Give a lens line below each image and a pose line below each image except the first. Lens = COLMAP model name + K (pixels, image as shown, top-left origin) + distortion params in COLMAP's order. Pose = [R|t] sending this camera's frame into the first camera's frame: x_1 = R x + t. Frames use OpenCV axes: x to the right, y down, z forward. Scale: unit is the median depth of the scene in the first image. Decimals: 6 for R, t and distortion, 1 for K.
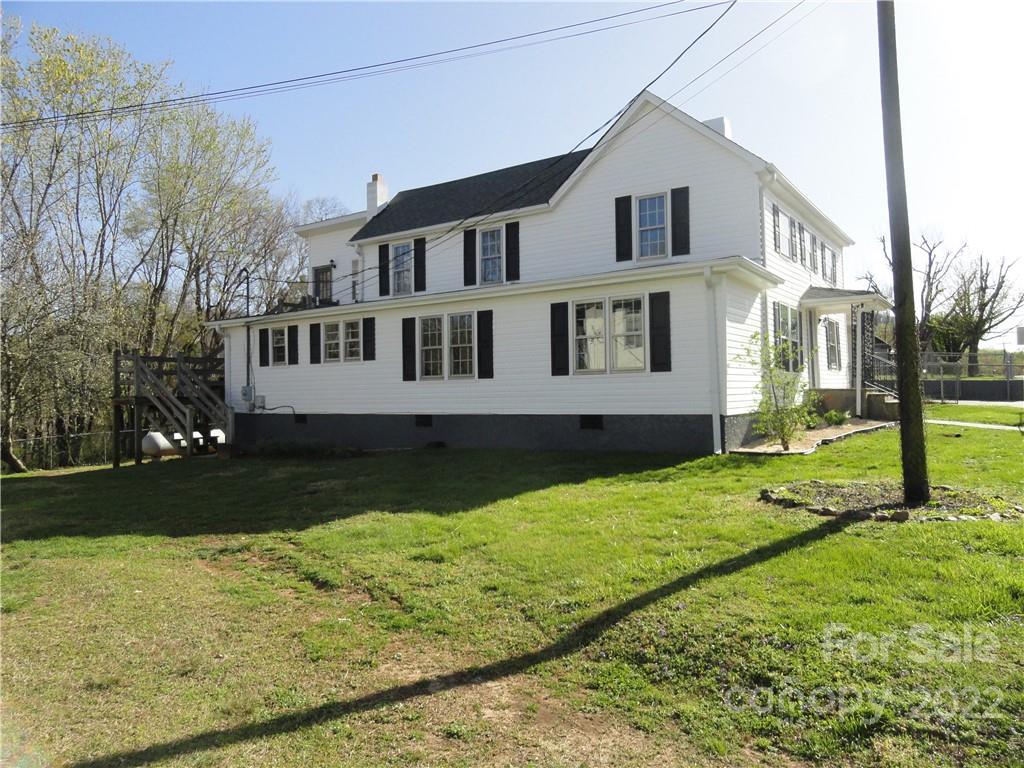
lens RADIAL K [[715.8, 0, 515.2], [0, 715.8, 382.4], [0, 0, 1]] dist [-0.006726, 0.003610]
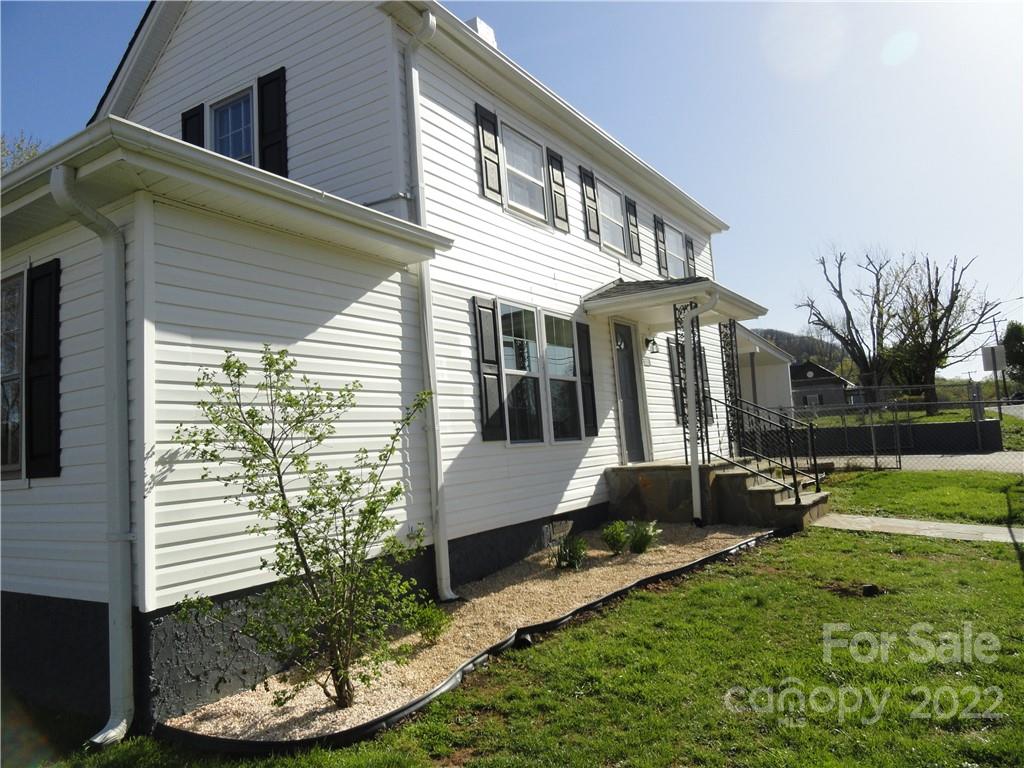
lens RADIAL K [[715.1, 0, 514.7], [0, 715.1, 375.3], [0, 0, 1]] dist [-0.001961, 0.000963]
pose [[0.998408, -0.045533, 0.033301, 0.293203], [0.048116, 0.995520, -0.081387, -0.017584], [-0.029446, 0.082860, 0.996126, 0.422536]]
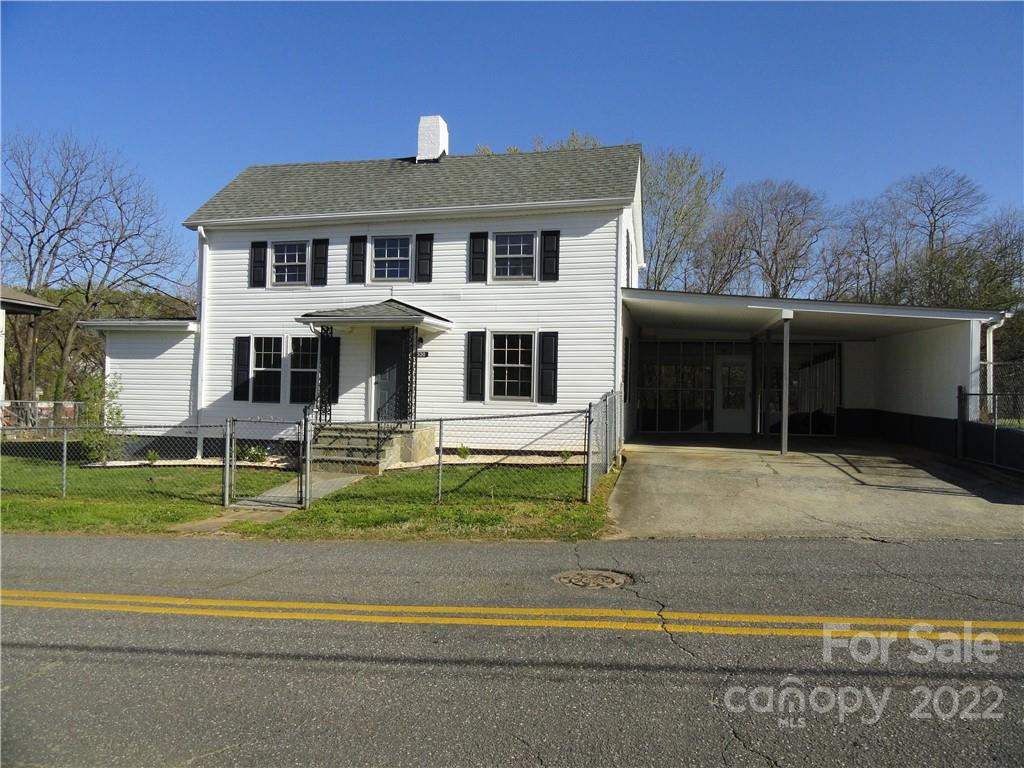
lens RADIAL K [[715.8, 0, 515.2], [0, 715.8, 382.4], [0, 0, 1]] dist [-0.006726, 0.003610]
pose [[0.360407, 0.016927, -0.932641, 1.188758], [-0.005681, 0.999857, 0.015952, -0.050884], [0.932778, -0.000451, 0.360452, 0.790635]]
